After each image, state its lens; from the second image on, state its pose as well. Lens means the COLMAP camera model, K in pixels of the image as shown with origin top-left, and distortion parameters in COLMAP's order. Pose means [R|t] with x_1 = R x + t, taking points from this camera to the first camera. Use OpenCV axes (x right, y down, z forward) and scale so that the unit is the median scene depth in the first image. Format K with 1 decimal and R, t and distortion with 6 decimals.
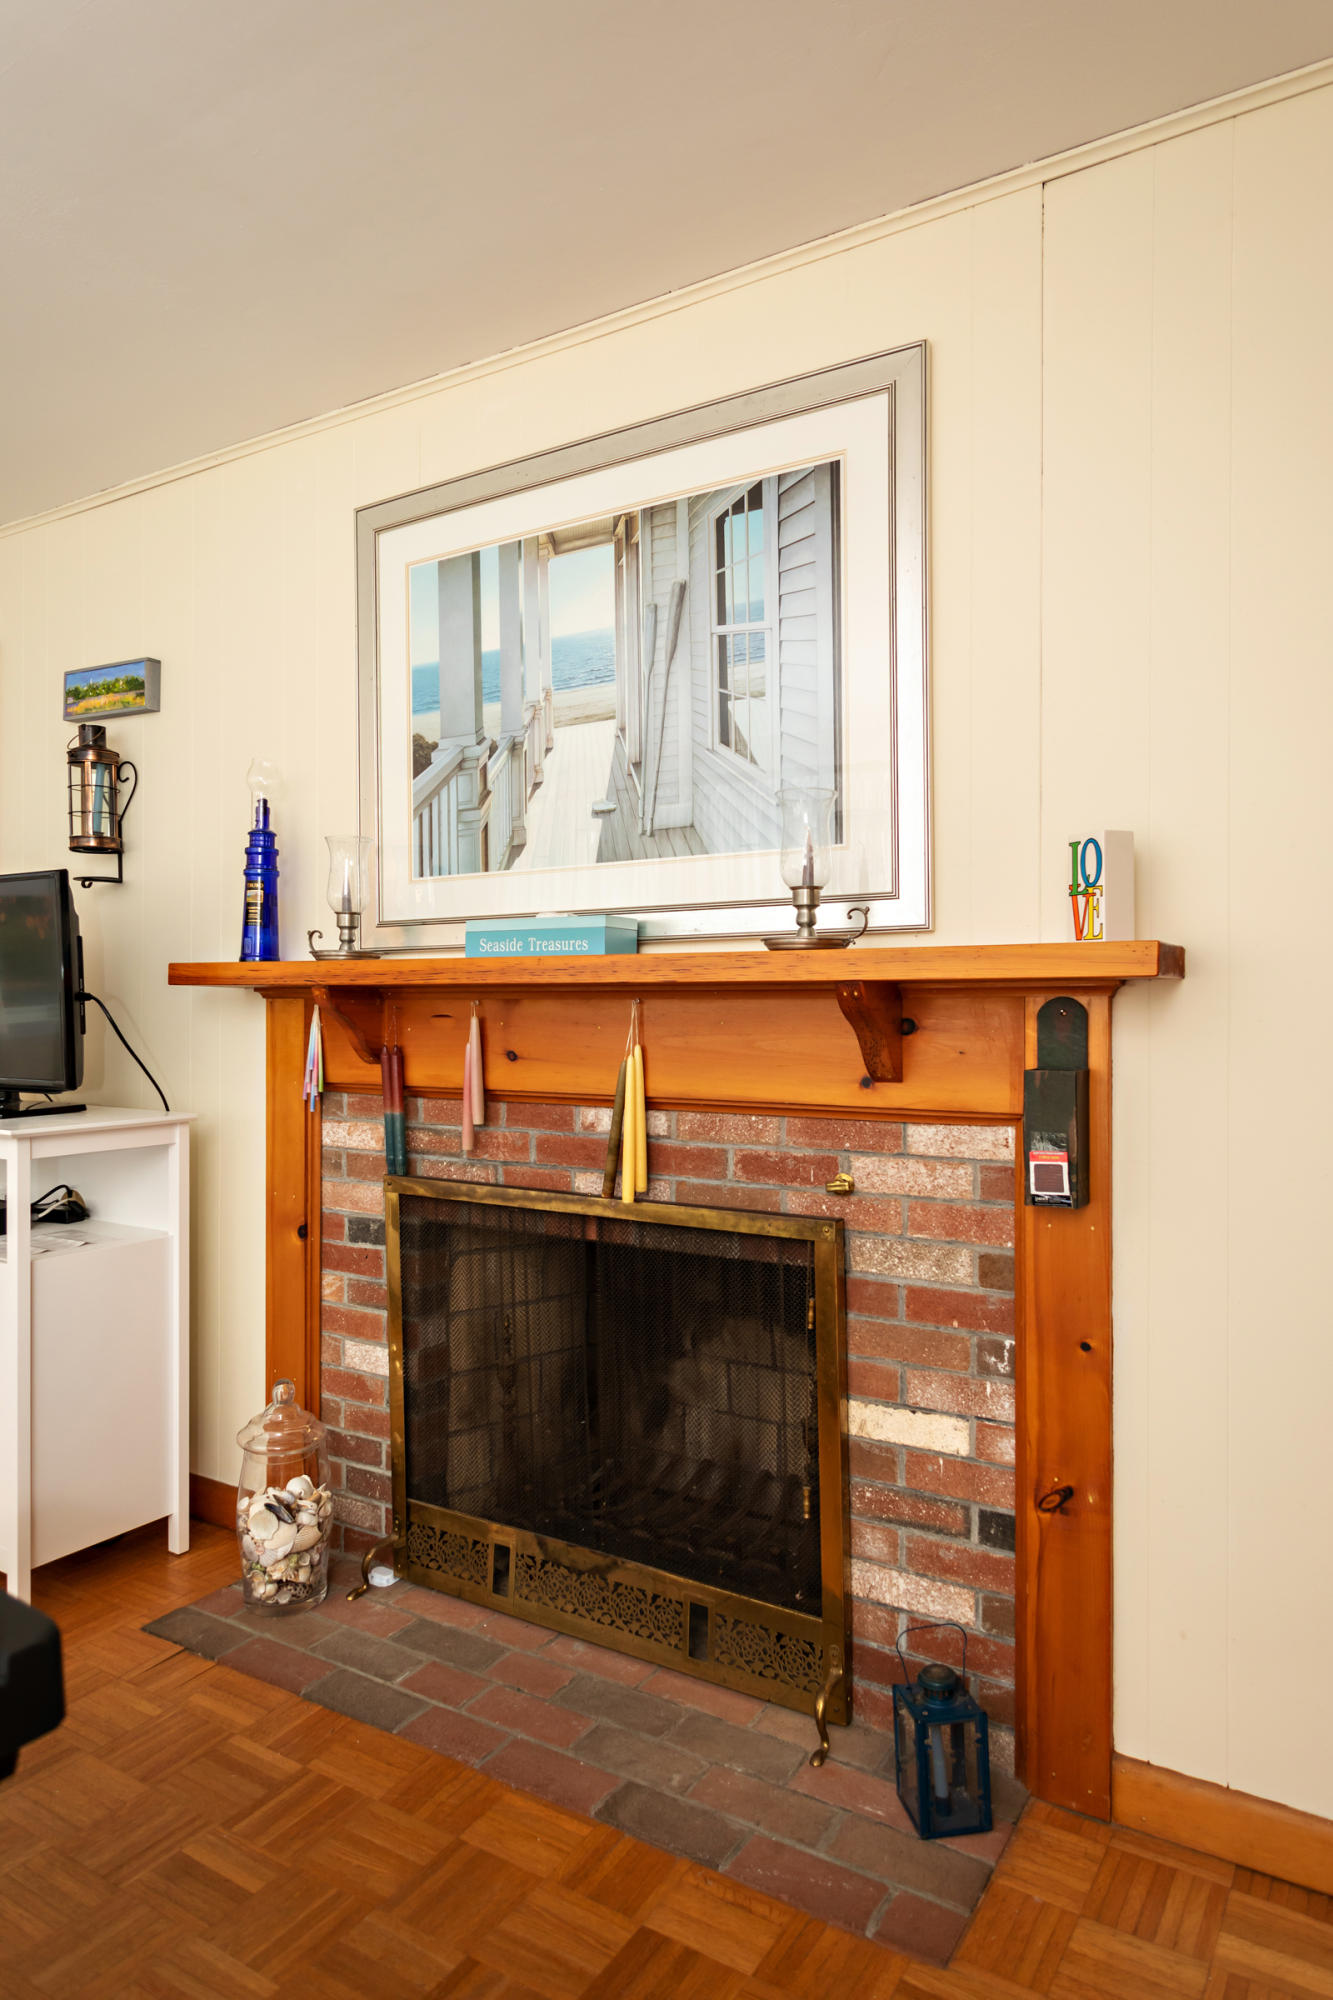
lens RADIAL K [[1258.7, 0, 671.6], [0, 1258.7, 1006.0], [0, 0, 1]] dist [0.014108, -0.014122]
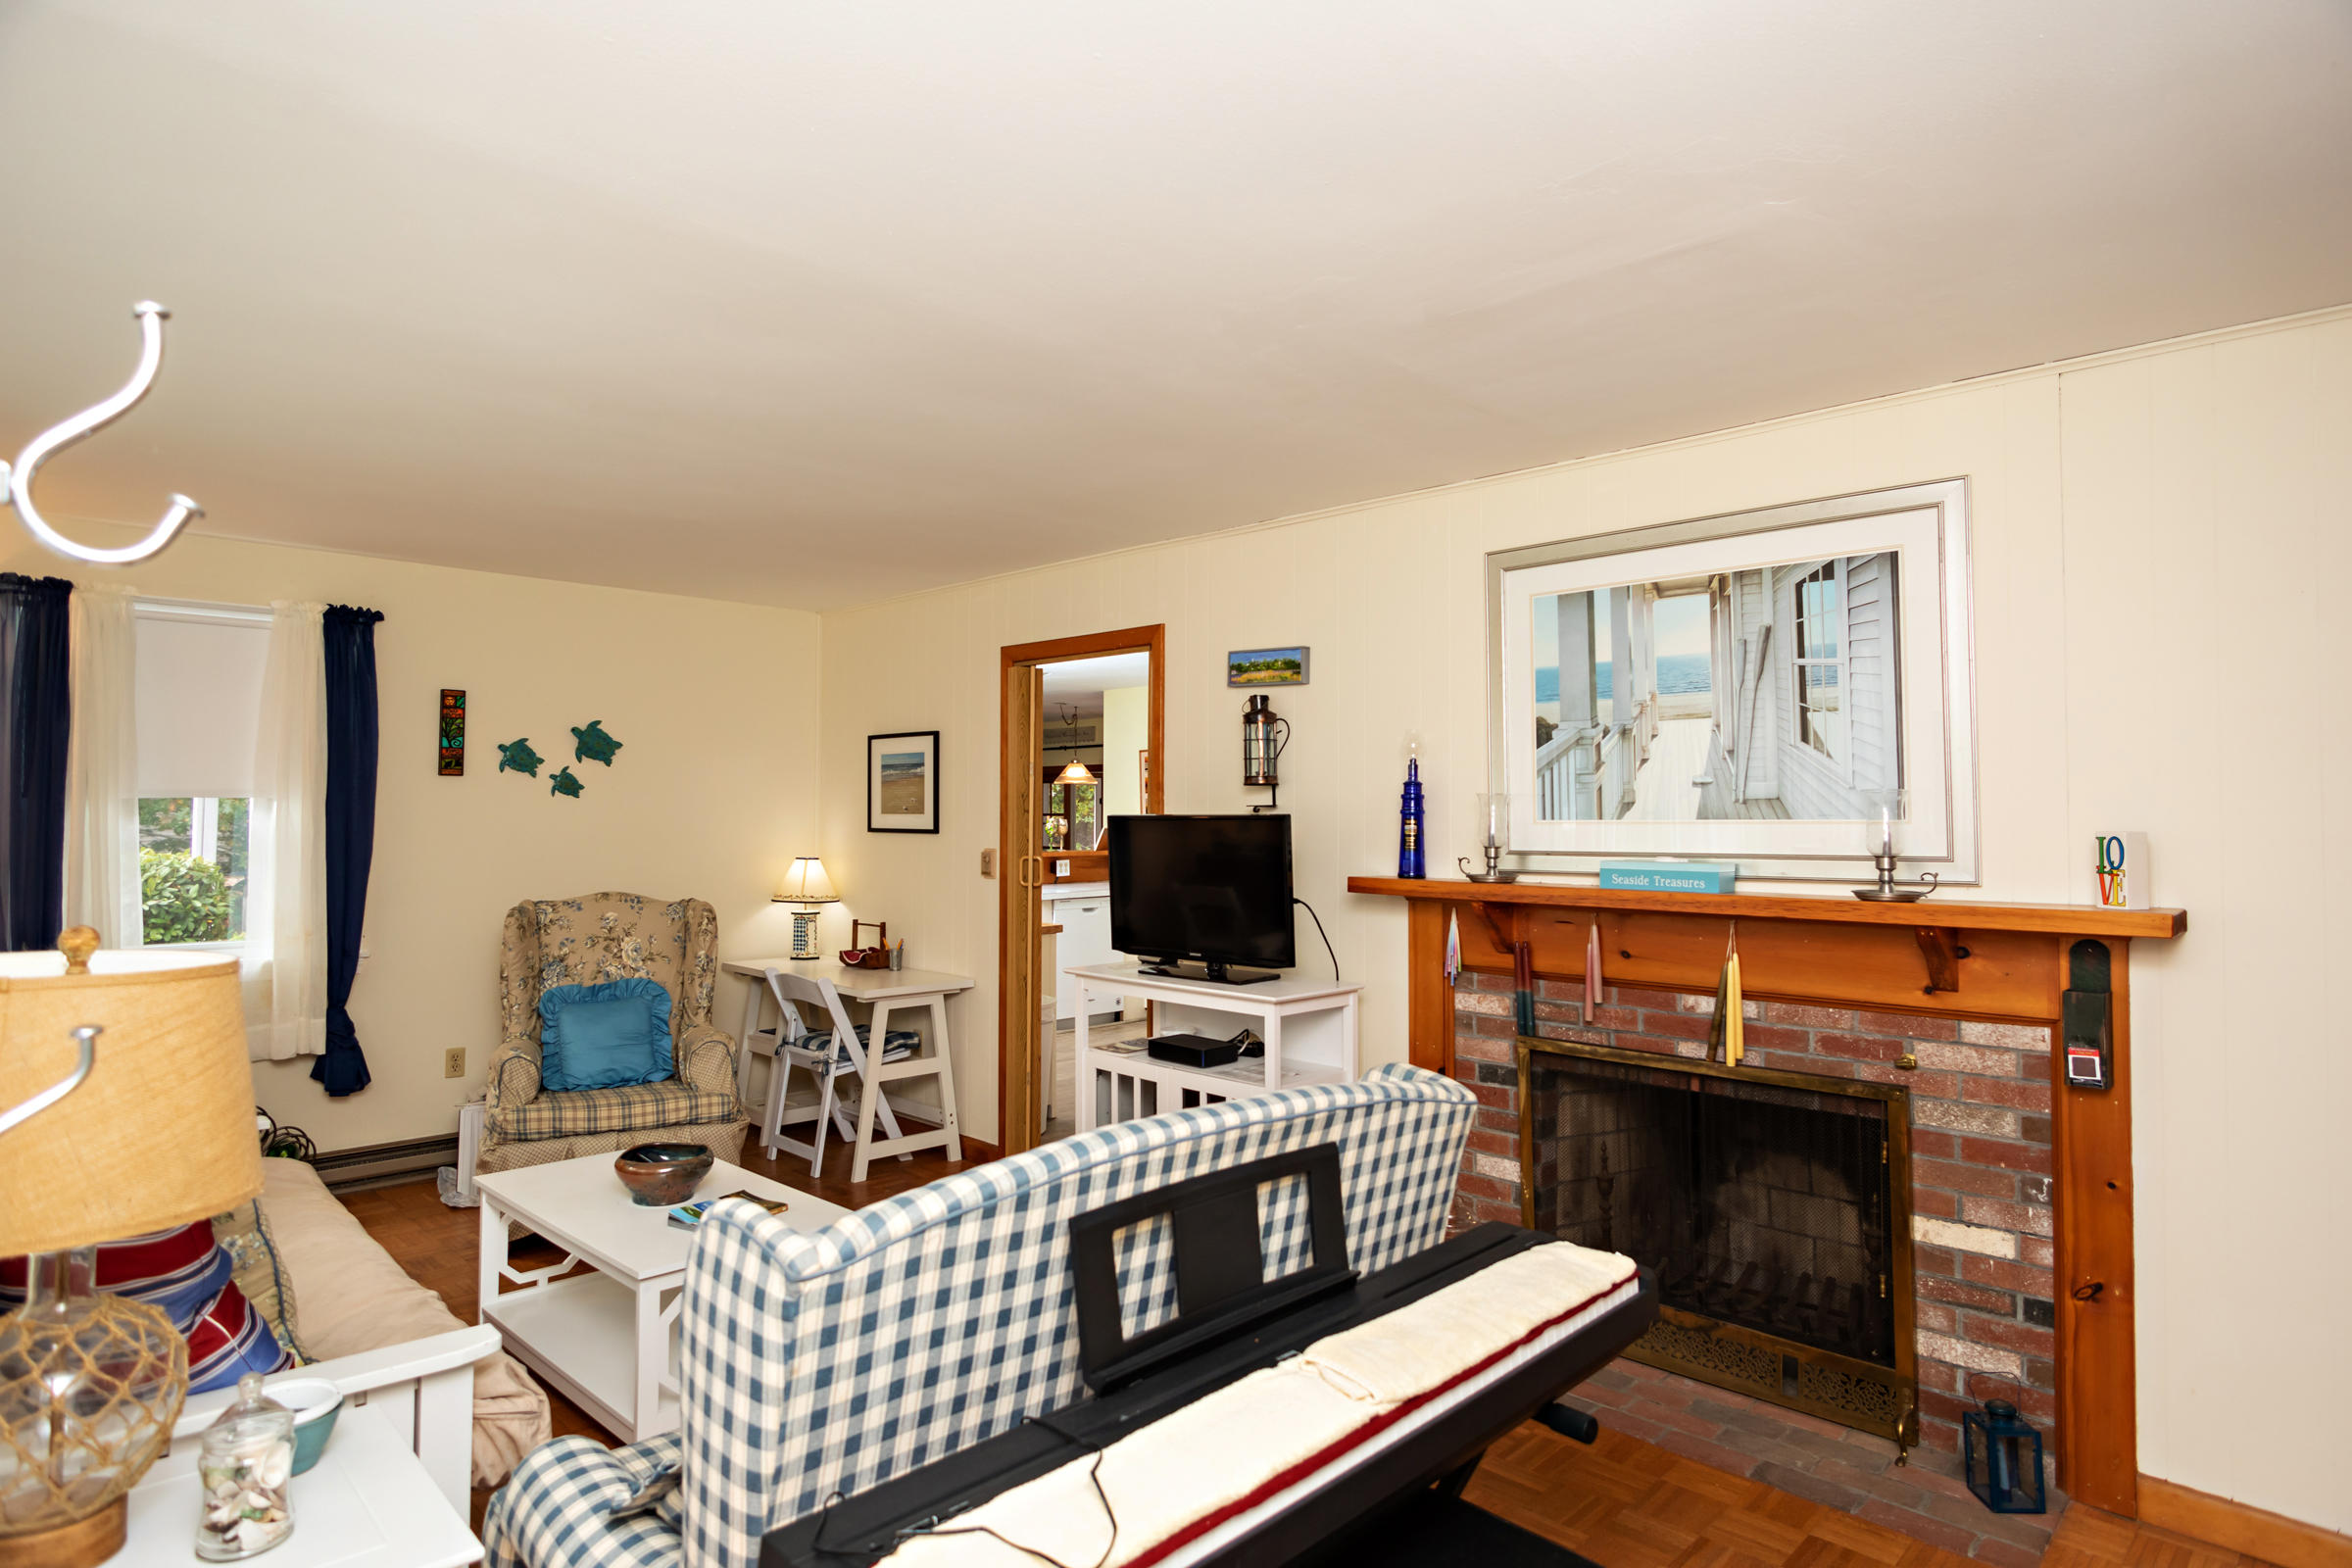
lens RADIAL K [[1335.2, 0, 1160.1], [0, 1335.2, 774.8], [0, 0, 1]] dist [-0.022215, 0.010207]
pose [[0.974102, -0.004716, -0.226060, -0.329671], [-0.001676, 0.999604, -0.028073, -0.130861], [0.226103, 0.027724, 0.973709, -0.619905]]
